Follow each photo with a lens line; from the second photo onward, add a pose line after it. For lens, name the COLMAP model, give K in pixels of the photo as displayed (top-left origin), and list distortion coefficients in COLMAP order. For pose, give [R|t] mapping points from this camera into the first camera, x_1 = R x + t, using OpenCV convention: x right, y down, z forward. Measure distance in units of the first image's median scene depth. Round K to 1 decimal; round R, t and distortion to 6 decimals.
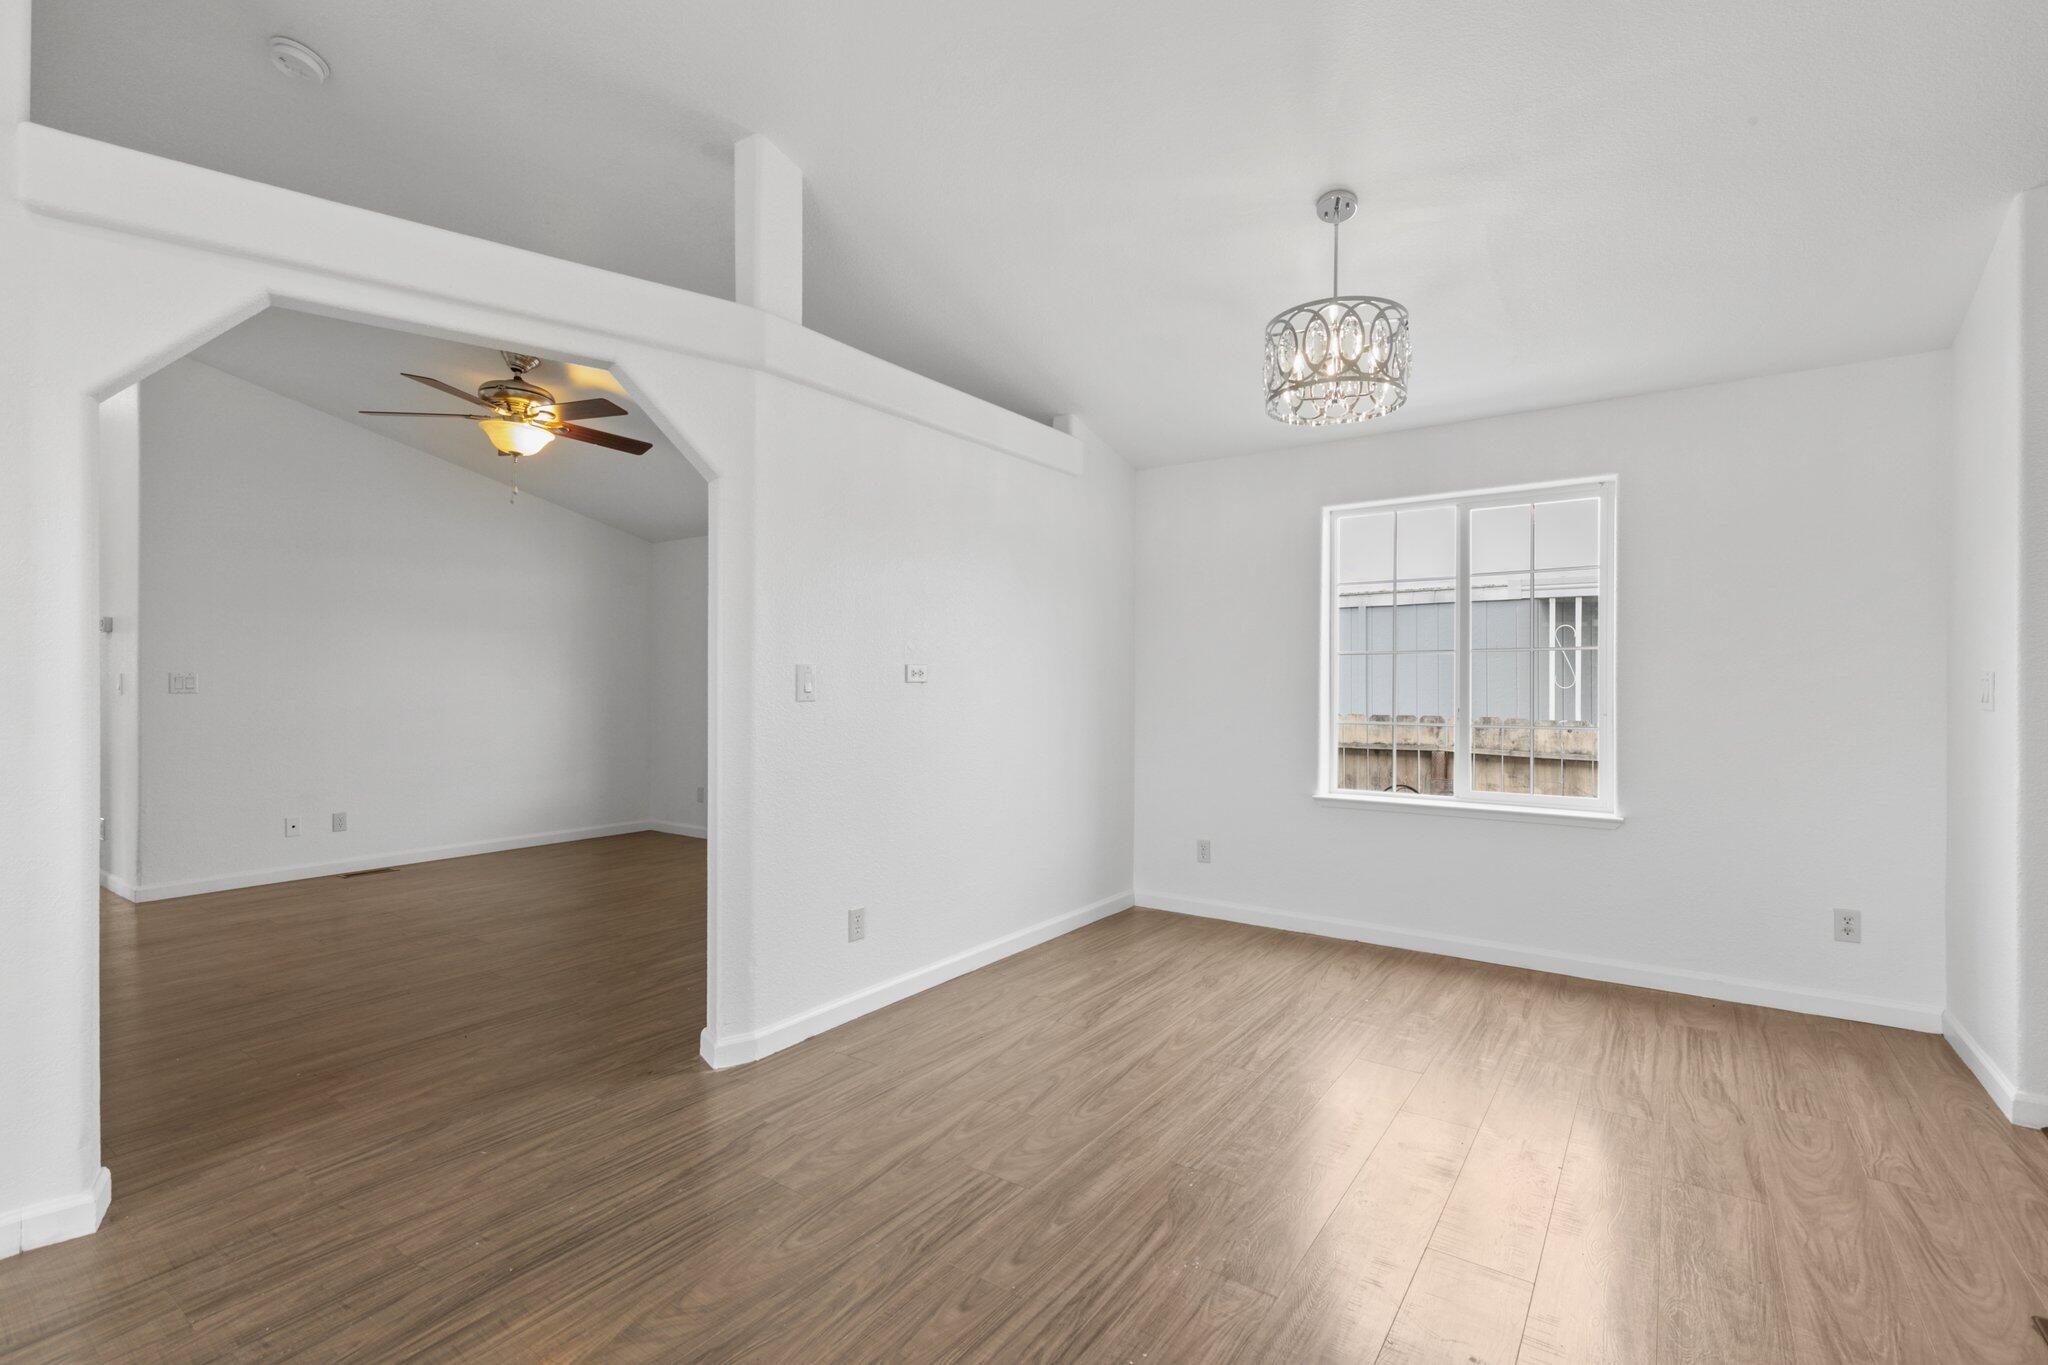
lens RADIAL K [[918.1, 0, 1040.6], [0, 918.1, 682.2], [0, 0, 1]] dist [0.010582, -0.000838]
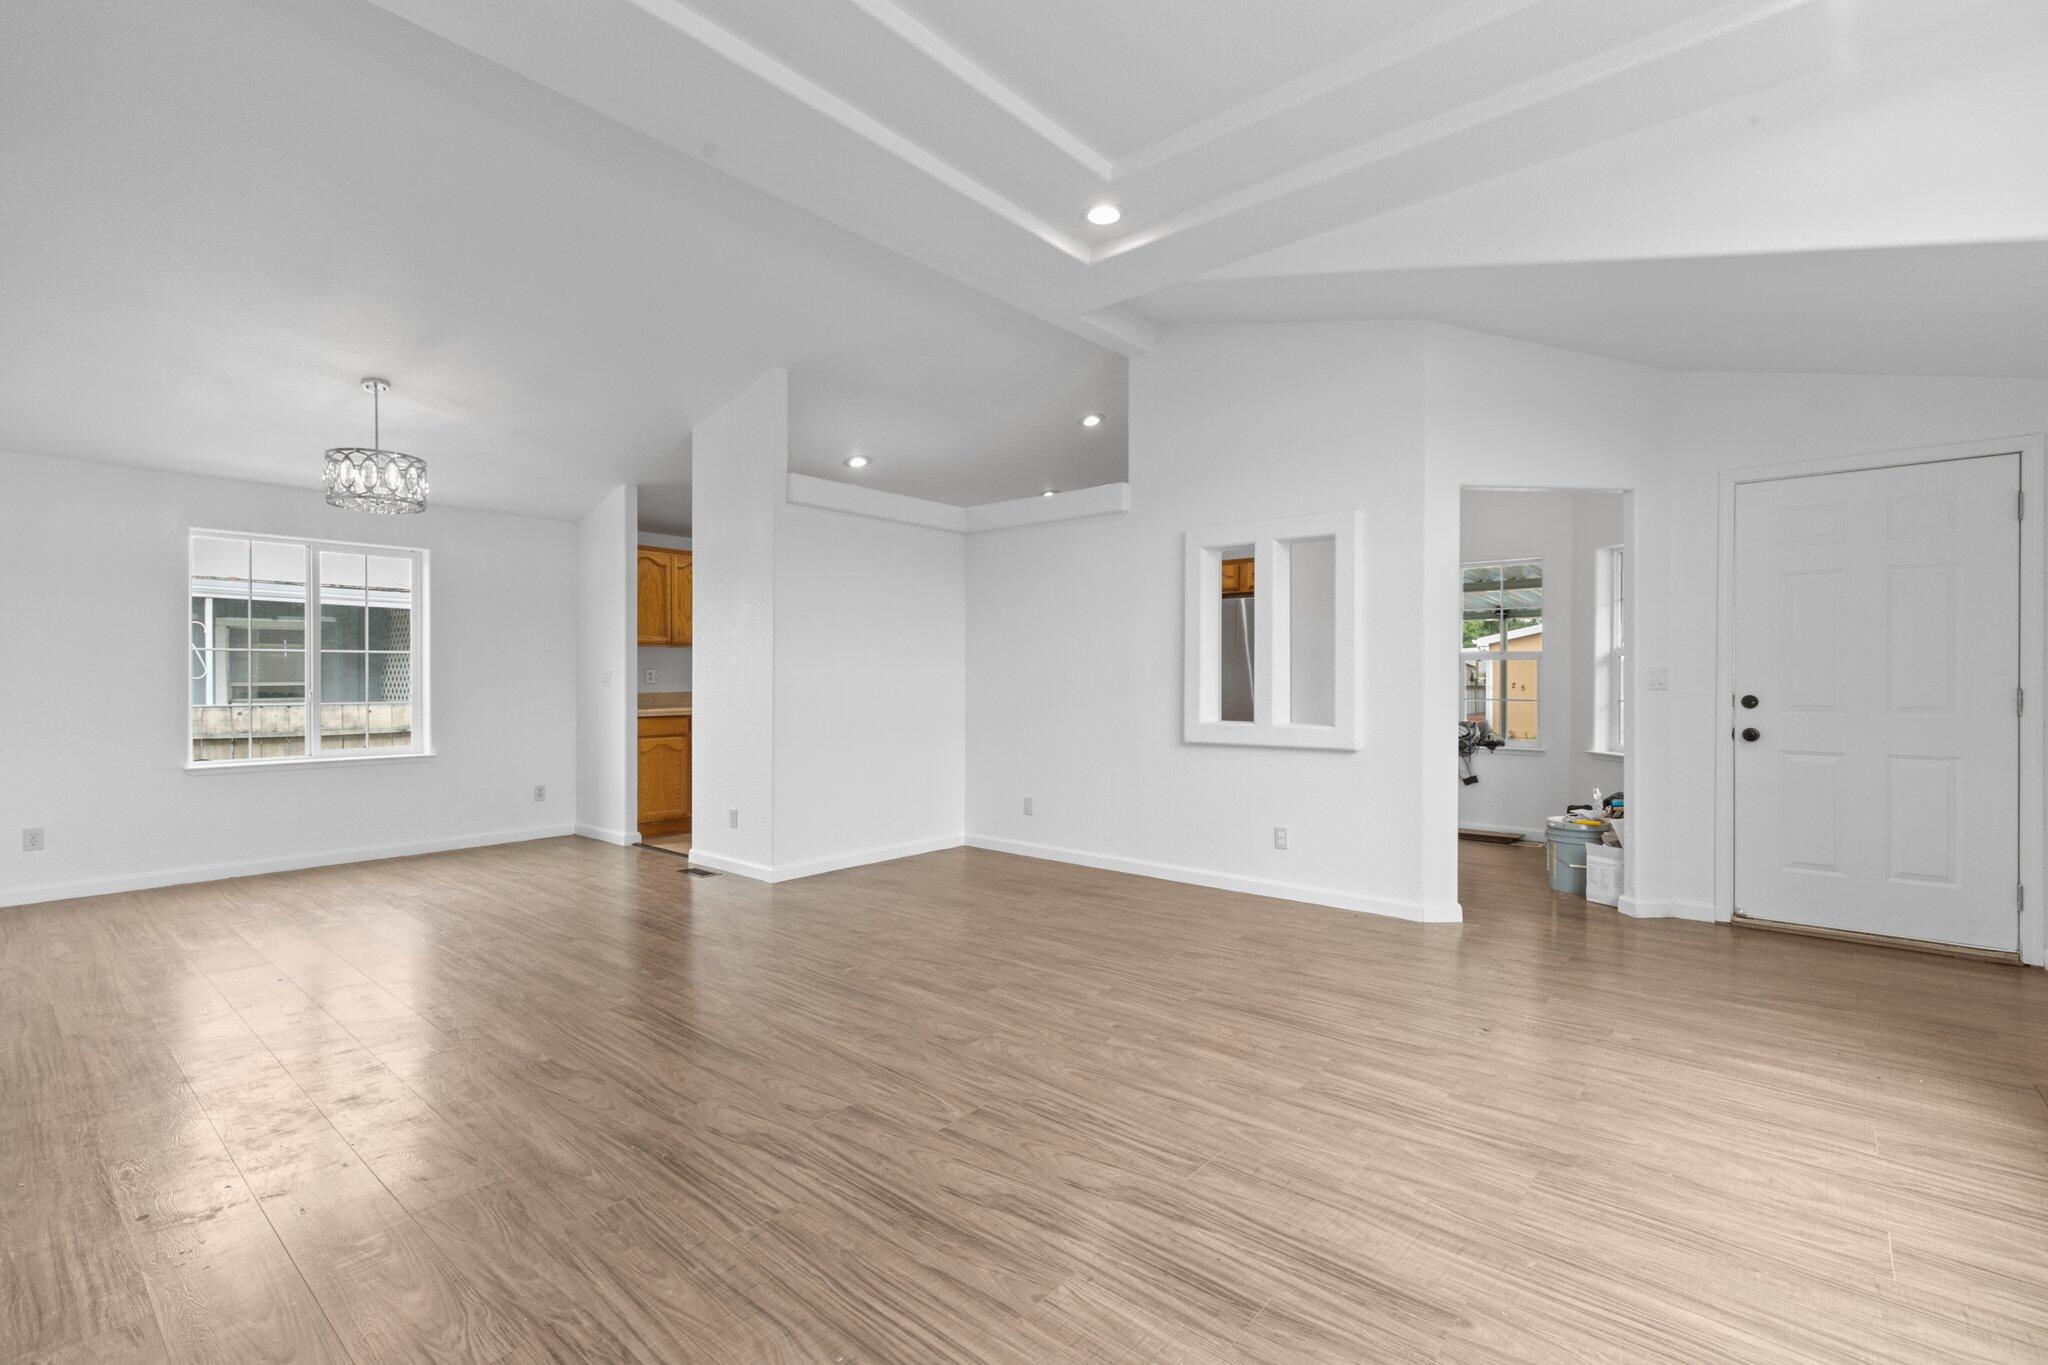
lens RADIAL K [[914.2, 0, 1038.5], [0, 914.2, 683.4], [0, 0, 1]] dist [0.003223, -0.000191]
pose [[0.093605, -0.008650, 0.995572, -0.930020], [-0.003625, 0.999953, 0.009029, -0.002076], [-0.995603, -0.004454, 0.093570, -0.258872]]
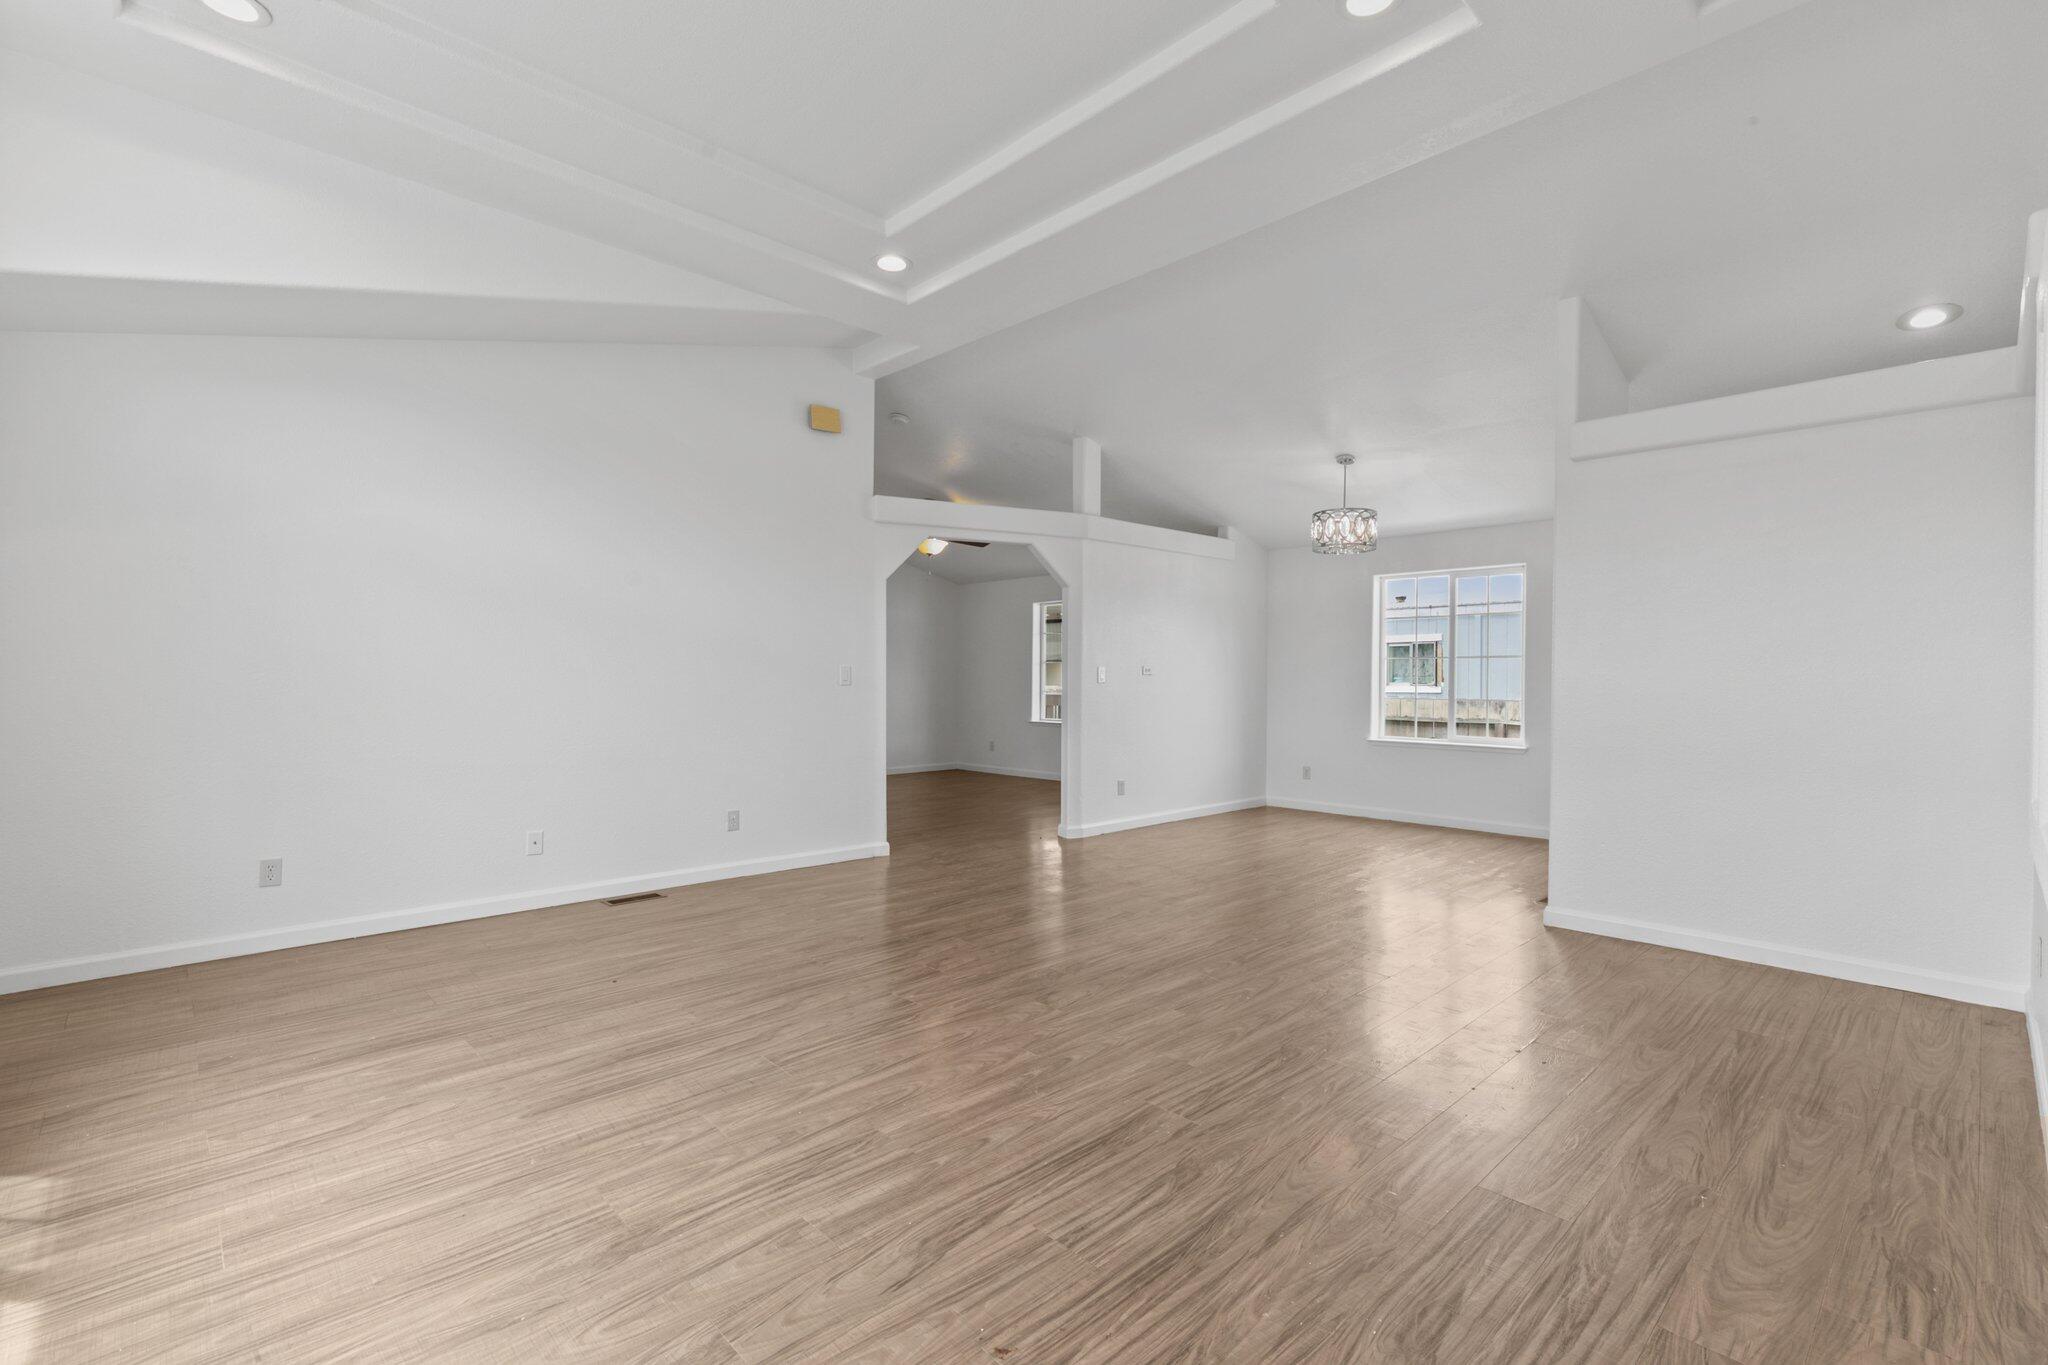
lens RADIAL K [[914.2, 0, 1038.5], [0, 914.2, 683.4], [0, 0, 1]] dist [0.003223, -0.000191]
pose [[0.981254, 0.003743, -0.192681, 0.017491], [-0.001635, 0.999937, 0.011098, -0.002306], [0.192710, -0.010575, 0.981199, -0.993300]]
